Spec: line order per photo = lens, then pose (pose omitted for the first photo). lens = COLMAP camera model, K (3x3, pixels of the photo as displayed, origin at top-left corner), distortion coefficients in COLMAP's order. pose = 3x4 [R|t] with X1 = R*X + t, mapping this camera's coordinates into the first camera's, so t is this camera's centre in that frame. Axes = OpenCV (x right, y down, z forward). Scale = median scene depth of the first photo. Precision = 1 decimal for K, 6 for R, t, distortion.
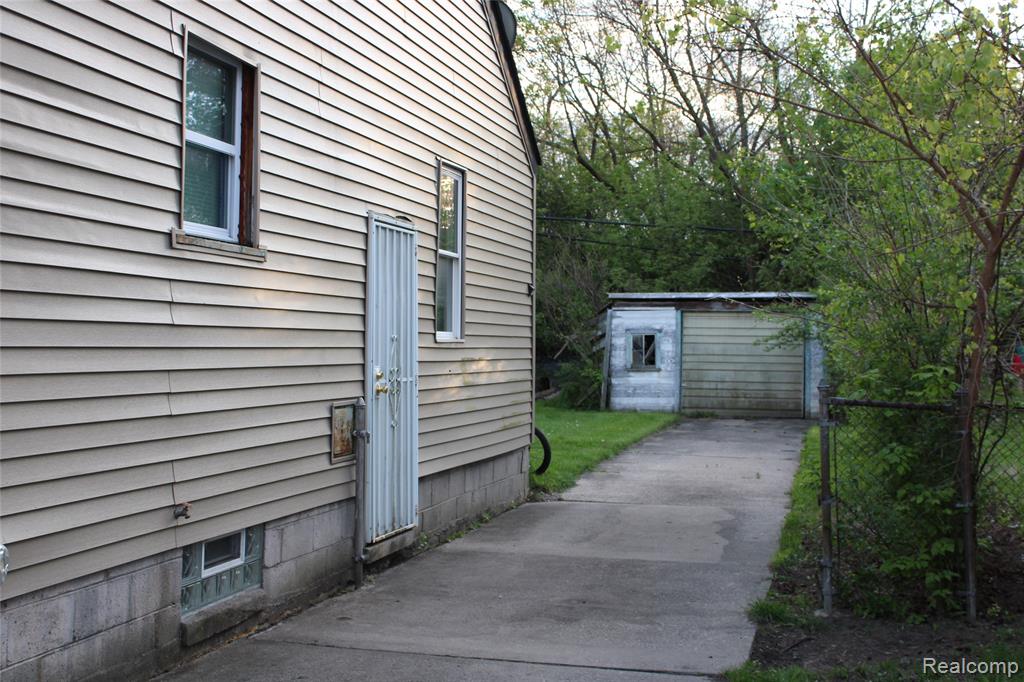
lens RADIAL K [[1241.2, 0, 512.0], [0, 1241.2, 341.0], [0, 0, 1]] dist [-0.100015, 0.202695]
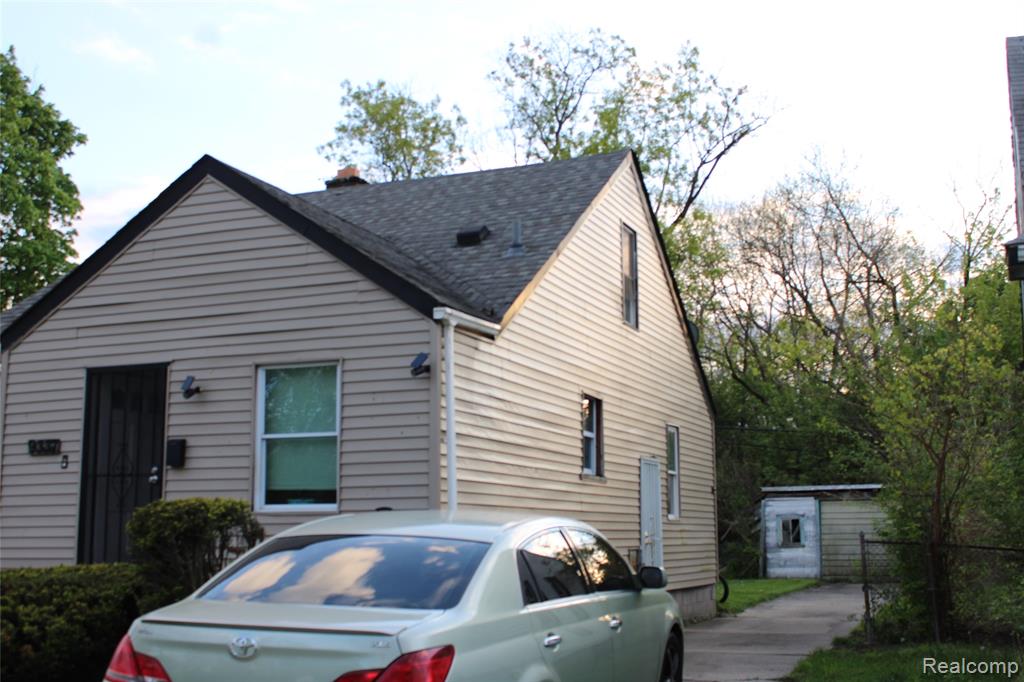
lens RADIAL K [[1241.2, 0, 512.0], [0, 1241.2, 341.0], [0, 0, 1]] dist [-0.100015, 0.202695]
pose [[0.992310, -0.032853, -0.119341, -0.023943], [0.014001, 0.987737, -0.155498, 0.007886], [0.122986, 0.152631, 0.980601, -0.345783]]
